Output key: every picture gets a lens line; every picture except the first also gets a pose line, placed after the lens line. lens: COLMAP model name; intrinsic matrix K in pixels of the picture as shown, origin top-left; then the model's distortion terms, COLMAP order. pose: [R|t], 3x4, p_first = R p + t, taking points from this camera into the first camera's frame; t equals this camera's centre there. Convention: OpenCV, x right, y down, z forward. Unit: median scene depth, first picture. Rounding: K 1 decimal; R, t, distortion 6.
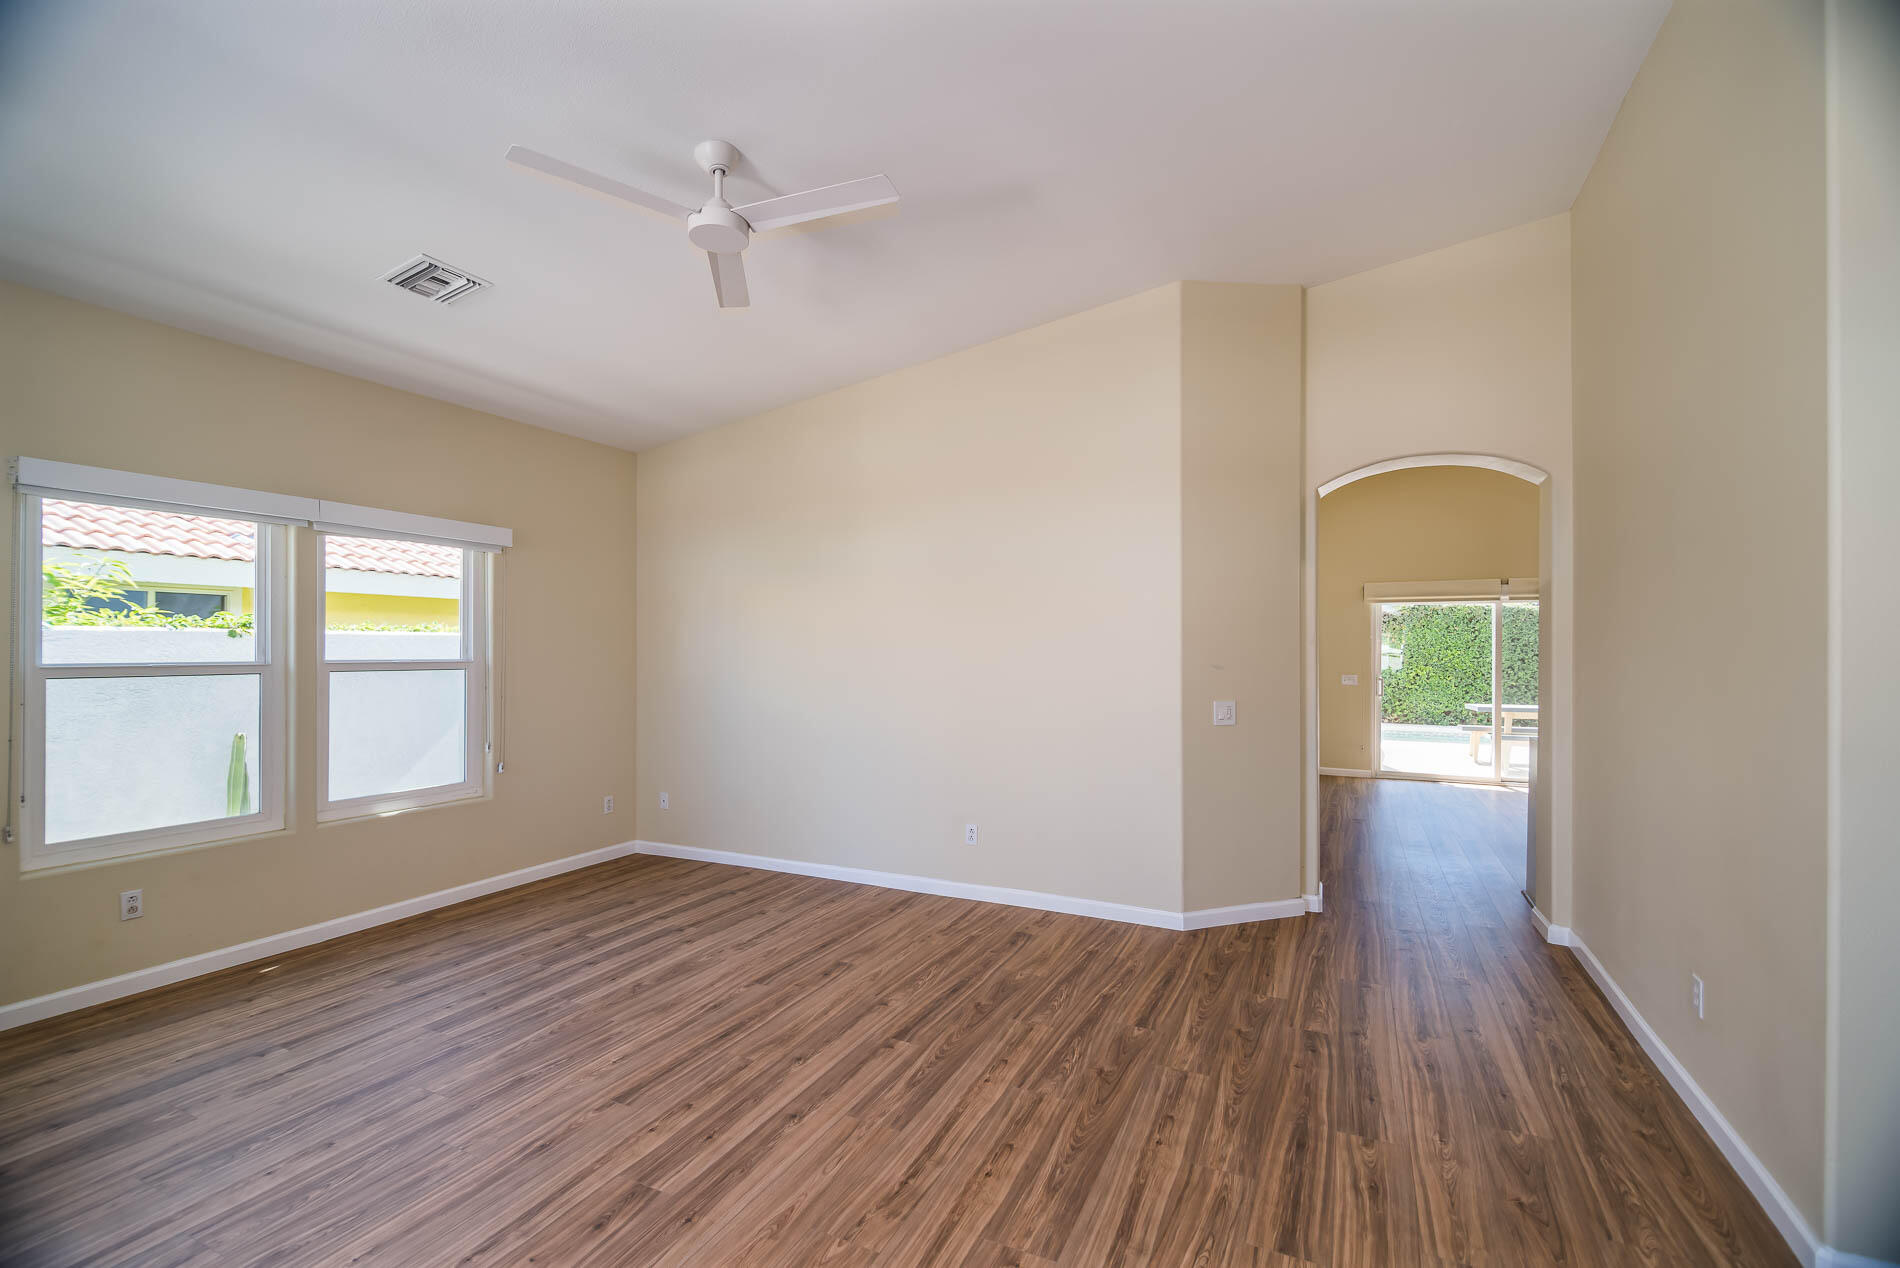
lens RADIAL K [[843.8, 0, 947.5], [0, 843.8, 647.2], [0, 0, 1]] dist [0.012831, -0.011538]
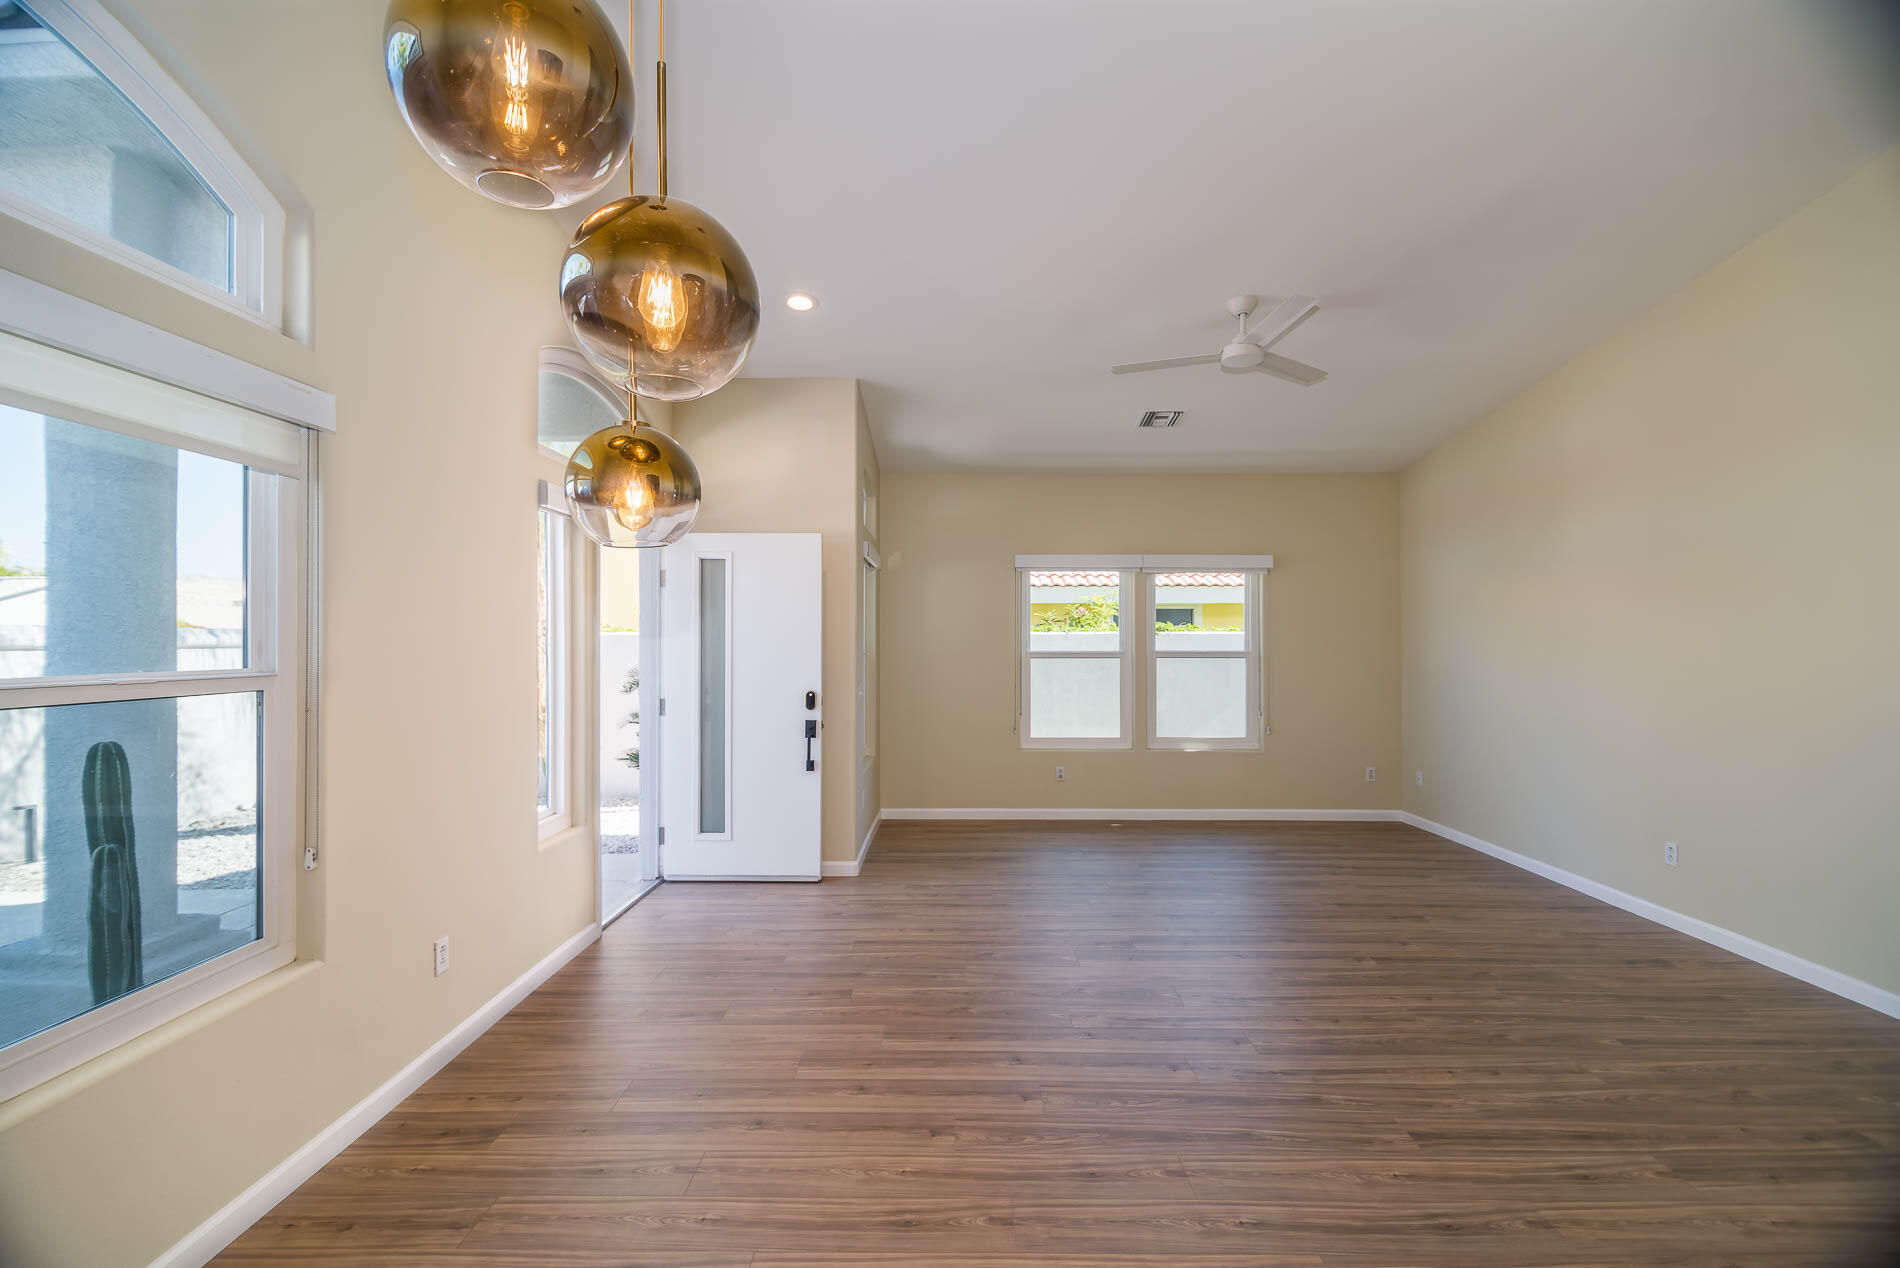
lens RADIAL K [[852.9, 0, 950.0], [0, 852.9, 634.0], [0, 0, 1]] dist [0.009583, -0.012858]
pose [[0.420785, -0.014162, -0.907050, 0.768236], [0.003684, 0.999897, -0.013903, 0.006162], [0.907153, 0.002509, 0.420793, -0.073655]]
